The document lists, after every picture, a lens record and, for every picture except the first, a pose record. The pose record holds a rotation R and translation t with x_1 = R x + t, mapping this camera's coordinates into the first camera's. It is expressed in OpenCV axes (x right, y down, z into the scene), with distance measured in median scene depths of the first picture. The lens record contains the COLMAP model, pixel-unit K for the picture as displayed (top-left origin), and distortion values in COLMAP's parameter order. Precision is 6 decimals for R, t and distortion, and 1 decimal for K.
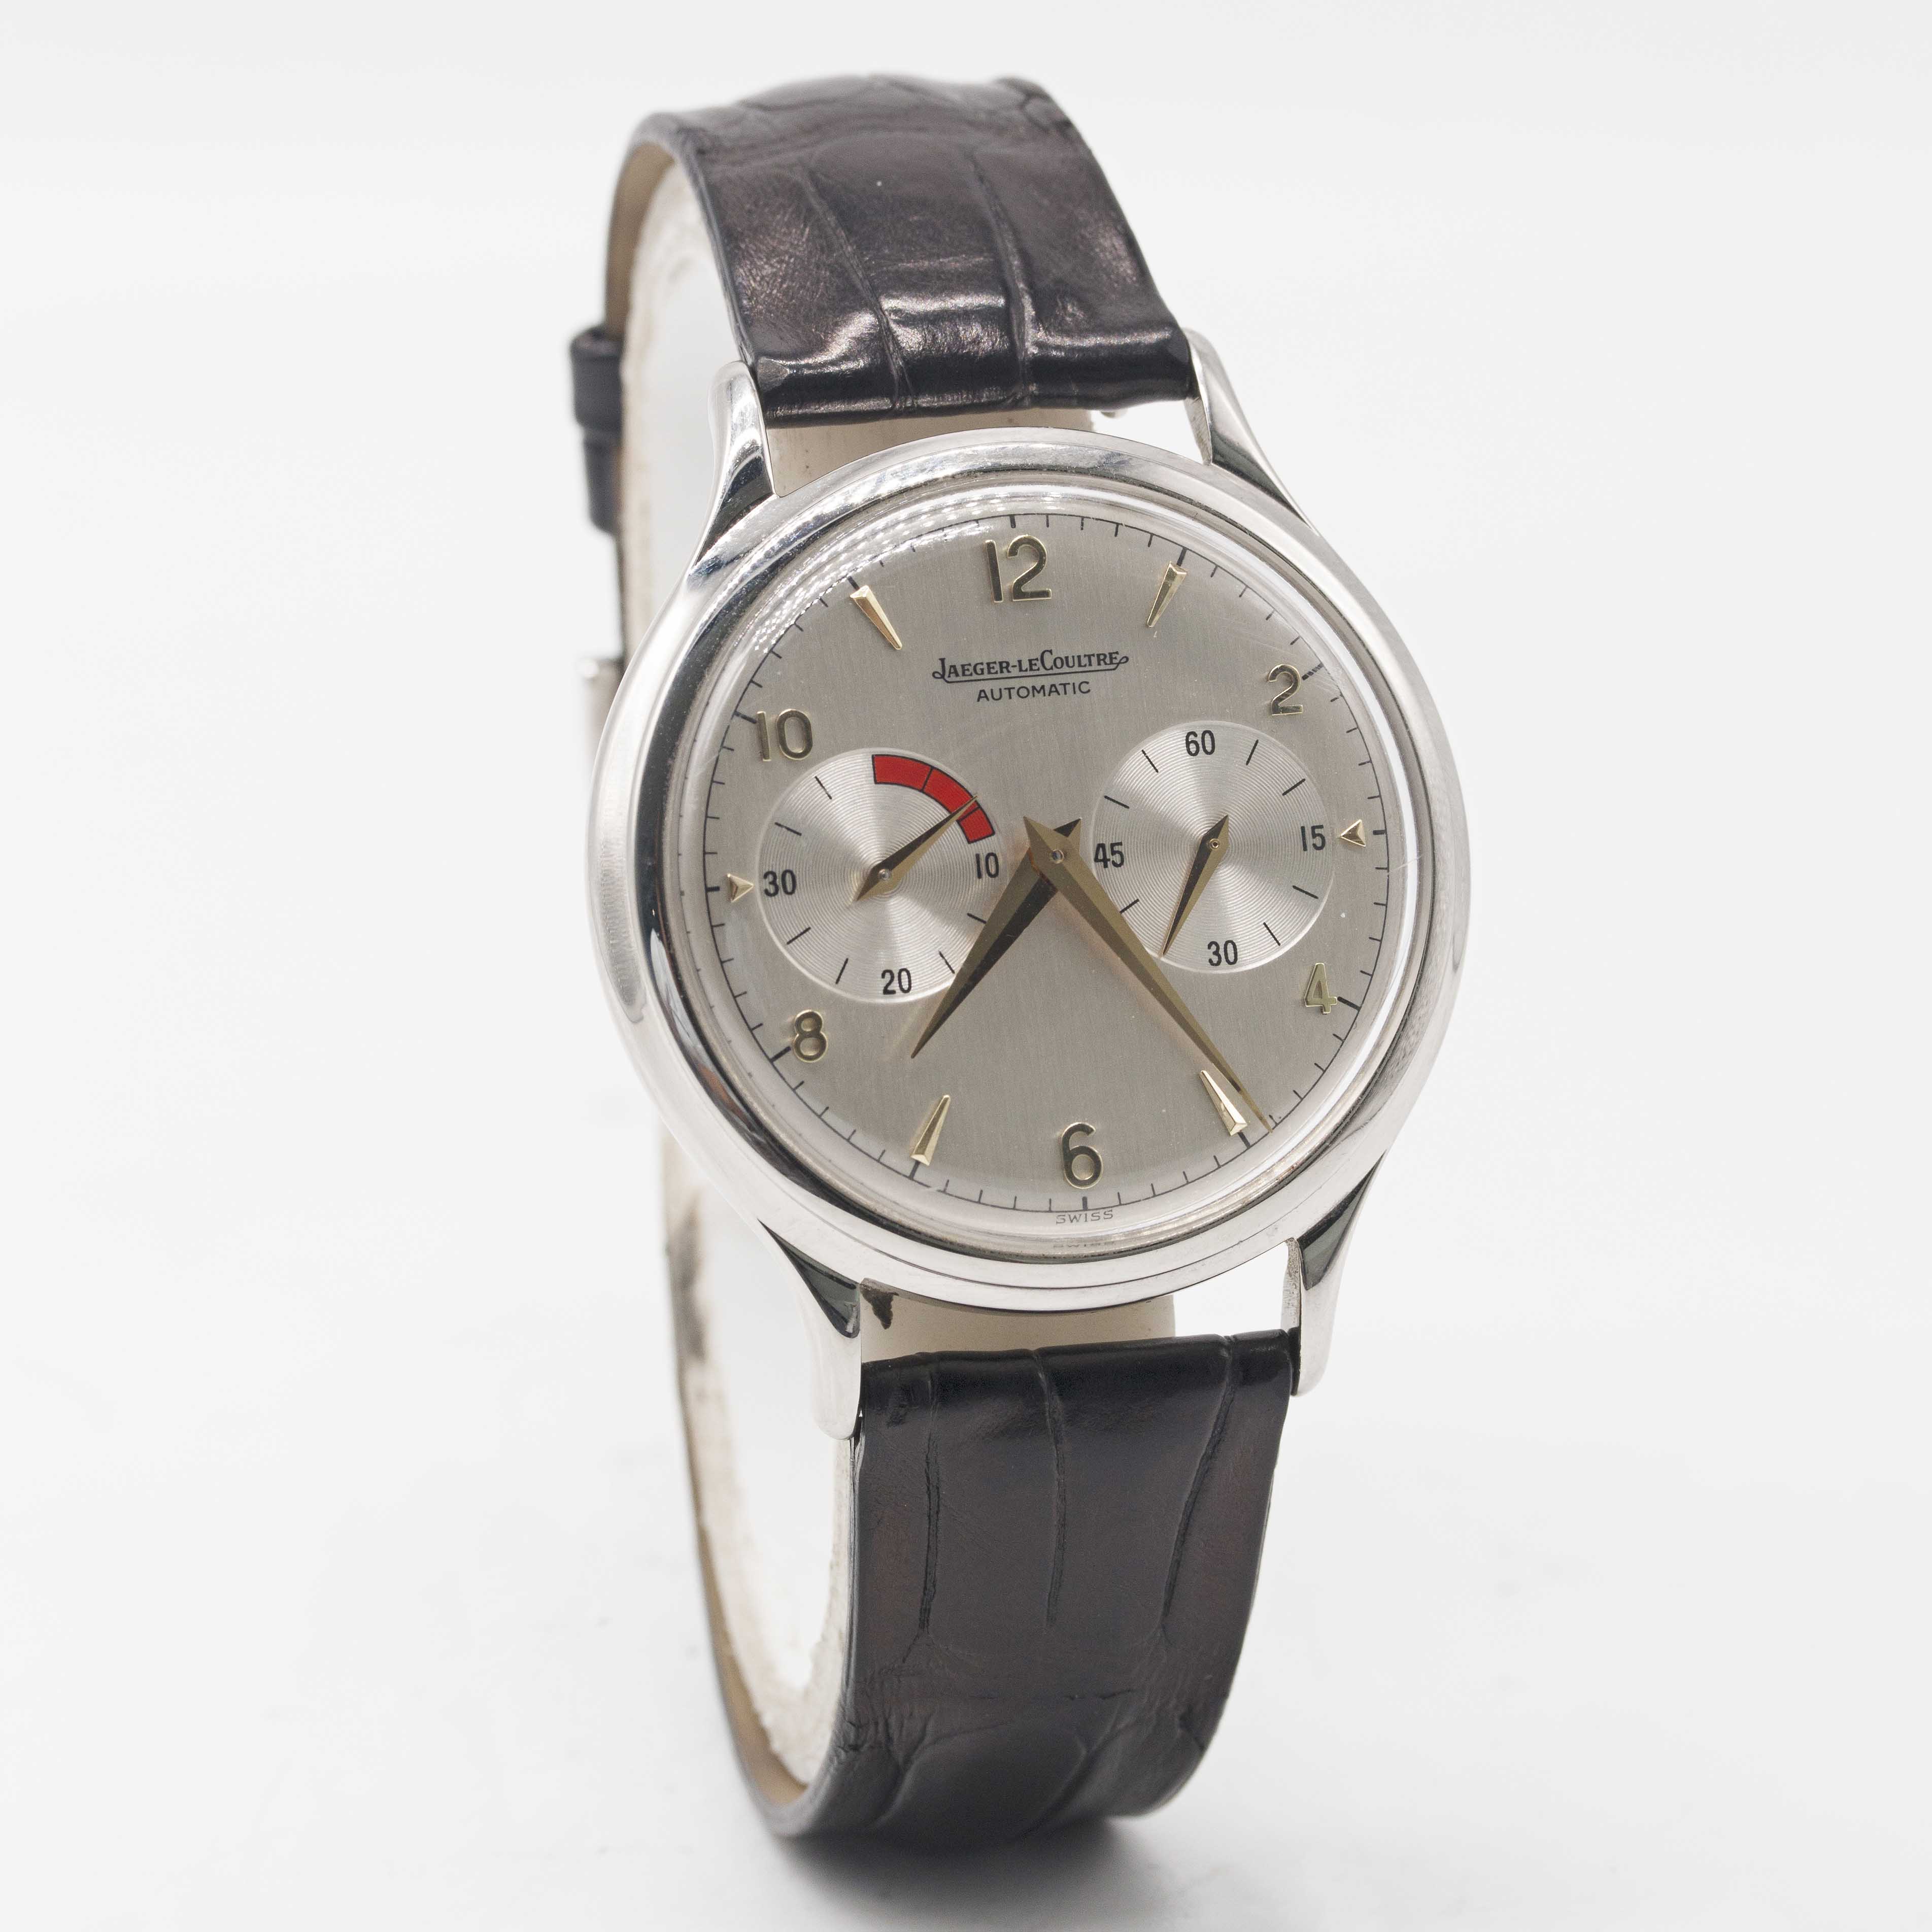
lens RADIAL K [[8201.3, 0, 966.0], [0, 8201.3, 966.0], [0, 0, 1]] dist [0.228569, 2.346096]
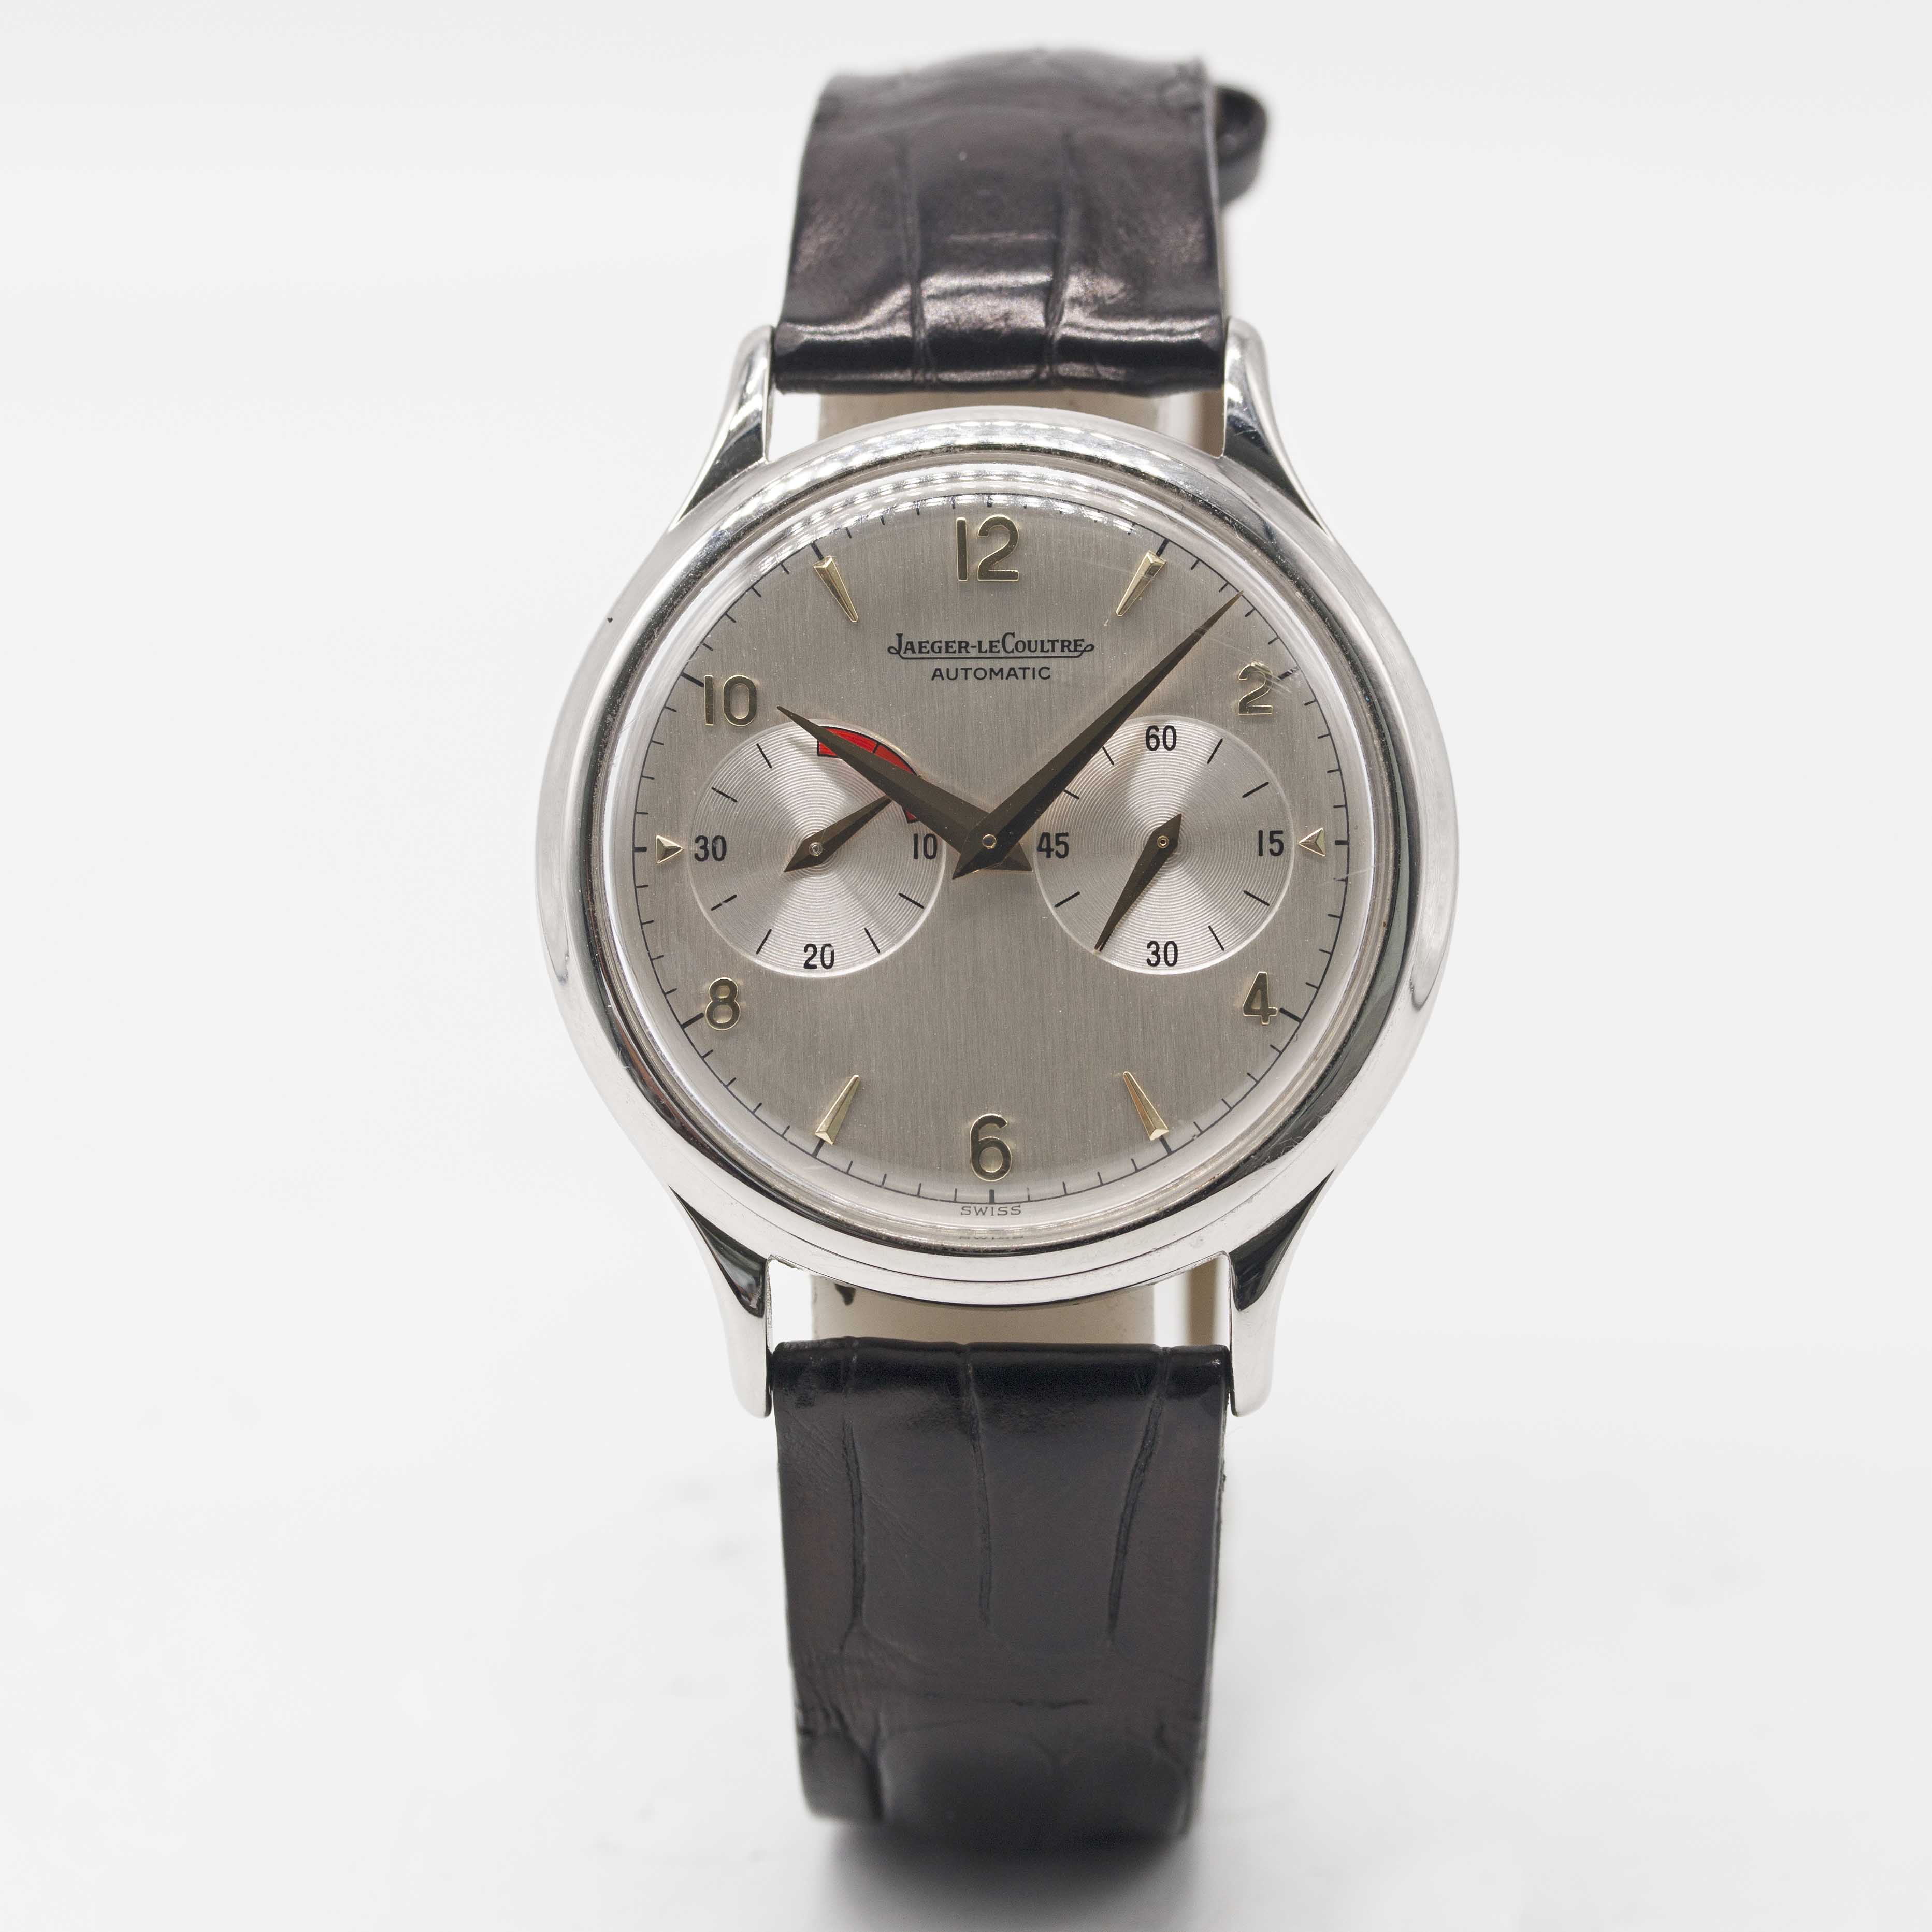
lens RADIAL K [[8201.3, 0, 966.0], [0, 8201.3, 966.0], [0, 0, 1]] dist [0.228569, 2.346096]
pose [[0.957895, 0.073744, -0.277488, 0.280350], [-0.075953, 0.997107, 0.002796, -0.001064], [0.276891, 0.018398, 0.960725, 0.055743]]
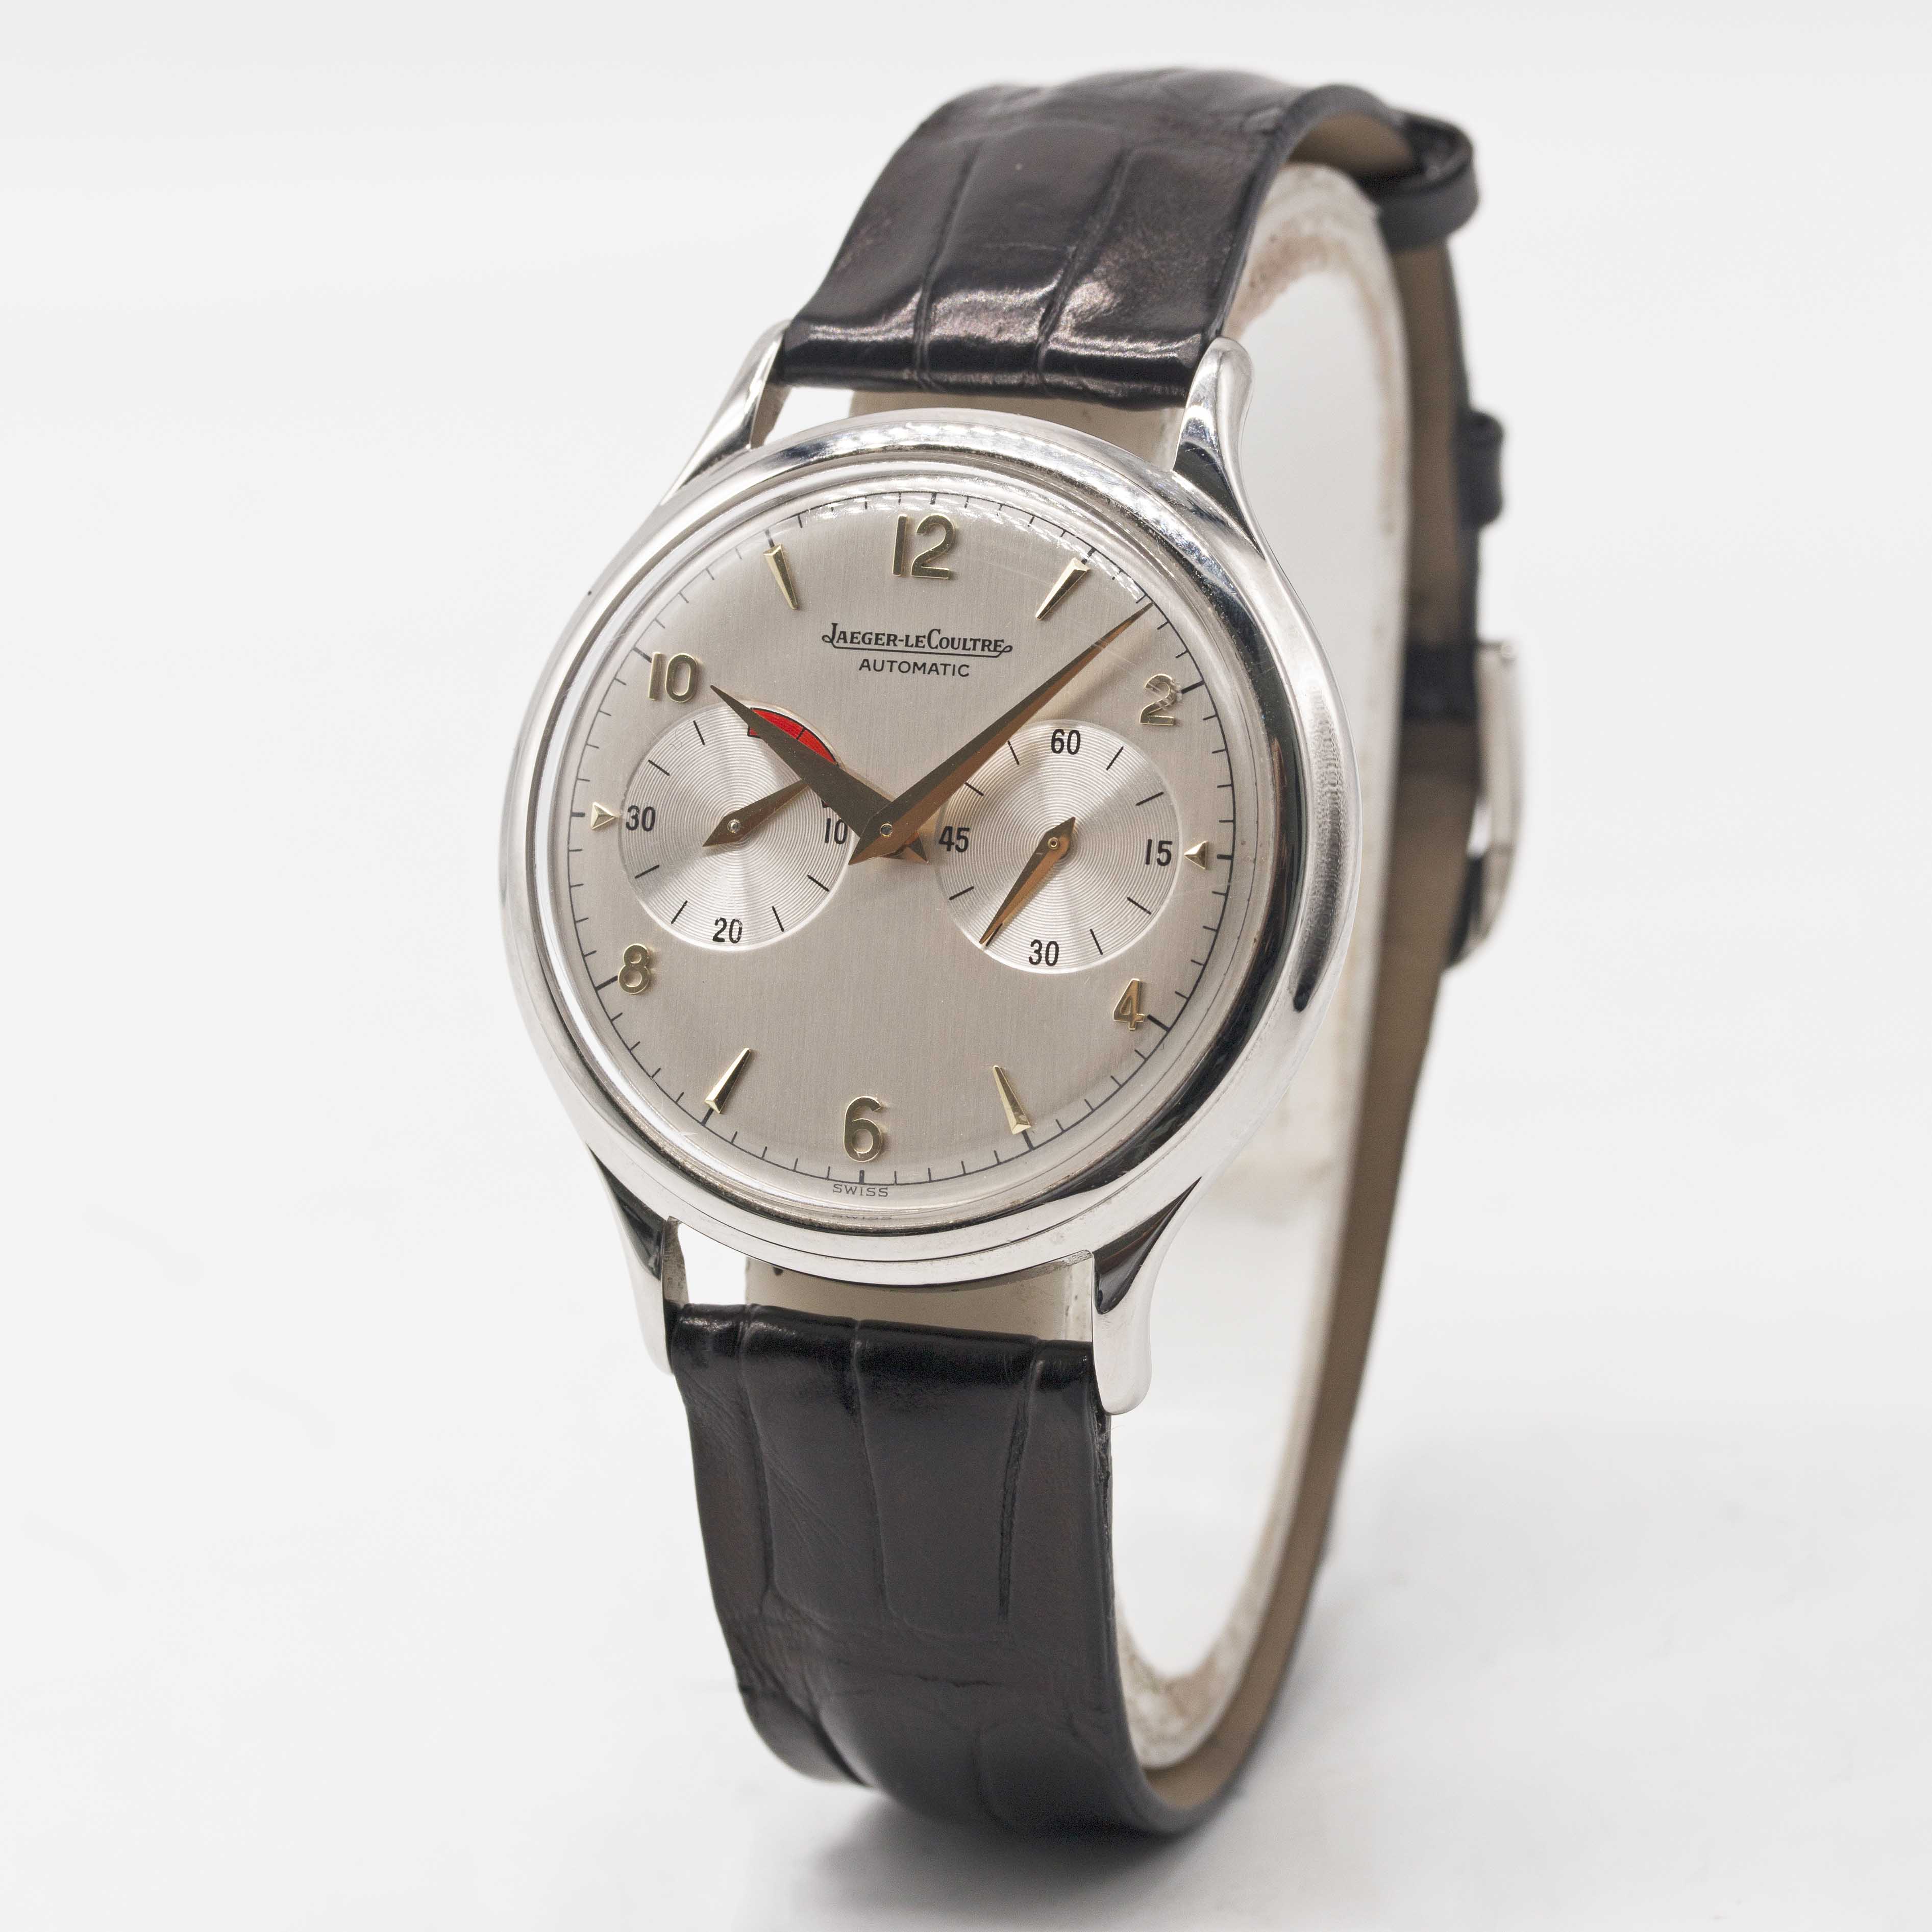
lens RADIAL K [[8201.3, 0, 966.0], [0, 8201.3, 966.0], [0, 0, 1]] dist [0.228569, 2.346096]
pose [[0.834021, 0.141824, -0.533193, 0.553611], [-0.150598, 0.988218, 0.027290, -0.025711], [0.530782, 0.057537, 0.845553, 0.156234]]
